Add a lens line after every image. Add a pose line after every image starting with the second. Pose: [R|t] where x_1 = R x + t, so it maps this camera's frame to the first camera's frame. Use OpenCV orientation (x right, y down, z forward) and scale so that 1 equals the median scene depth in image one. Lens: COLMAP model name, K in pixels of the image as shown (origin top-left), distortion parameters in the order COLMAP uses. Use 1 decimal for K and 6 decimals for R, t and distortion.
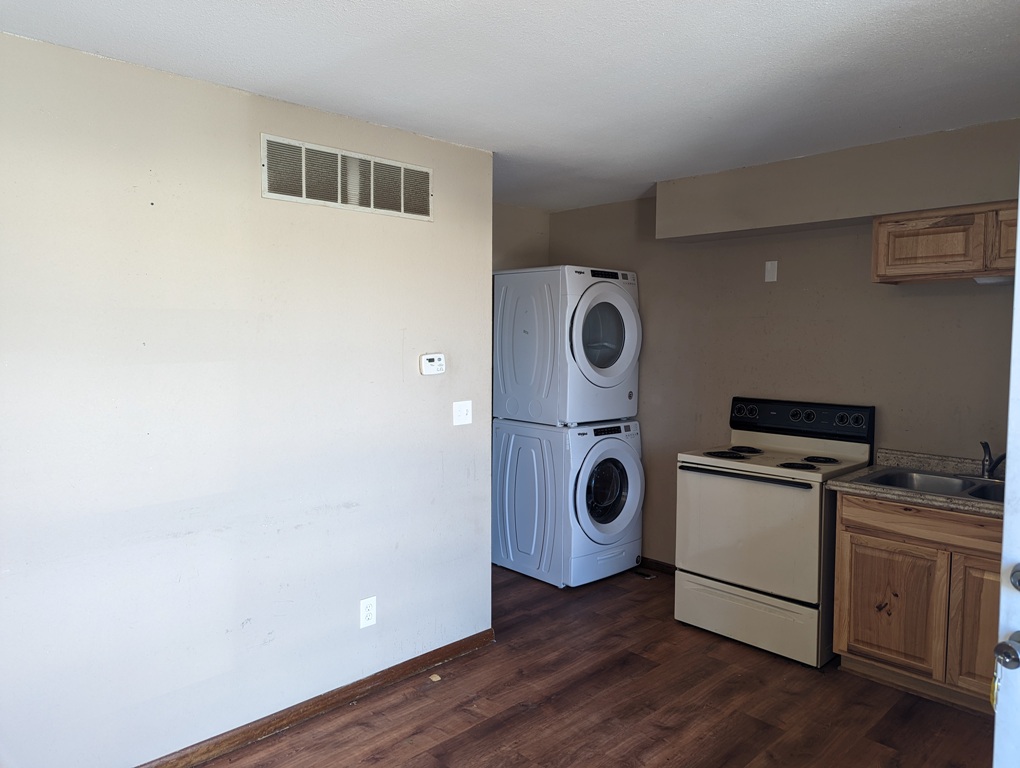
lens RADIAL K [[705.0, 0, 507.3], [0, 705.0, 378.2], [0, 0, 1]] dist [0.073083, -0.062502]
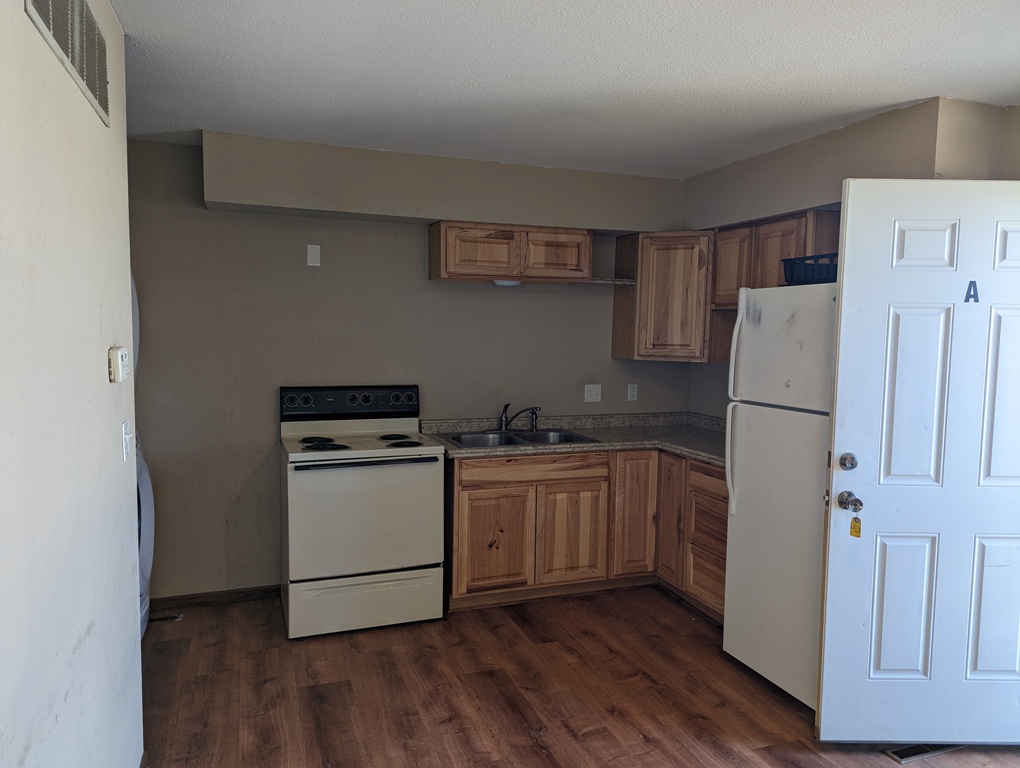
lens RADIAL K [[720.5, 0, 510.0], [0, 720.5, 384.0], [0, 0, 1]] dist [0.072226, -0.069582]
pose [[0.407304, -0.069268, 0.910662, -0.573116], [0.044303, 0.997444, 0.056054, -0.023747], [-0.912217, 0.017514, 0.409332, 0.457982]]
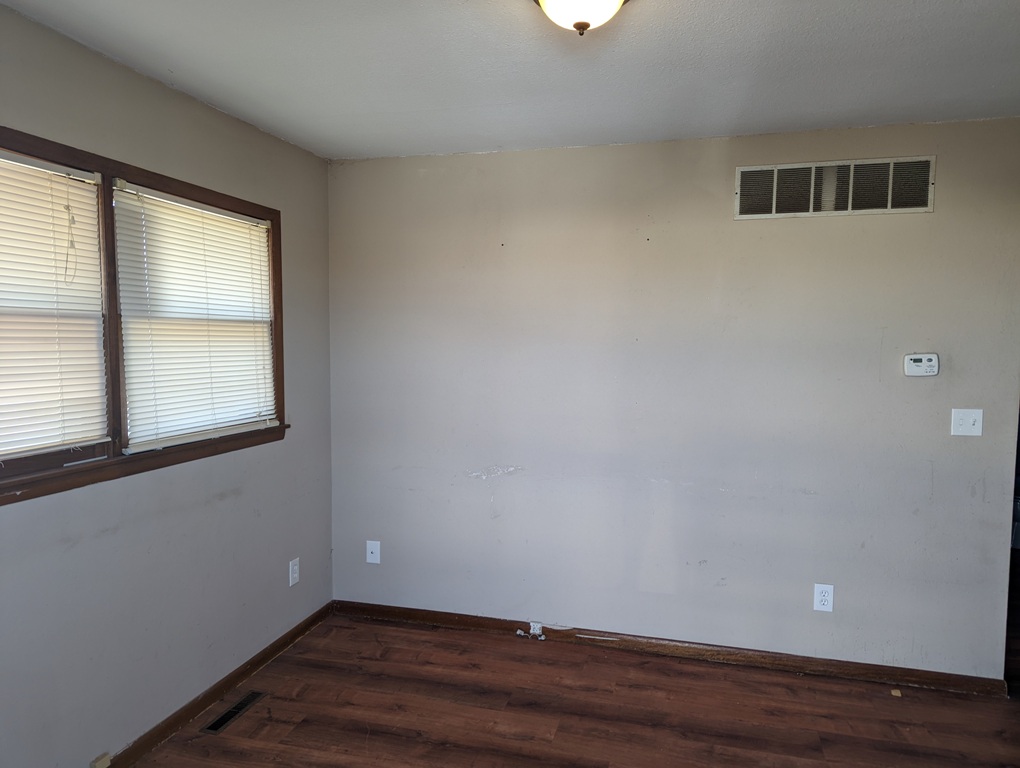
lens RADIAL K [[705.0, 0, 507.3], [0, 705.0, 378.2], [0, 0, 1]] dist [0.073083, -0.062502]
pose [[0.517765, 0.058796, -0.853500, 0.440766], [-0.058210, 0.997745, 0.033421, -0.002361], [0.853540, 0.032378, 0.520020, 0.041368]]
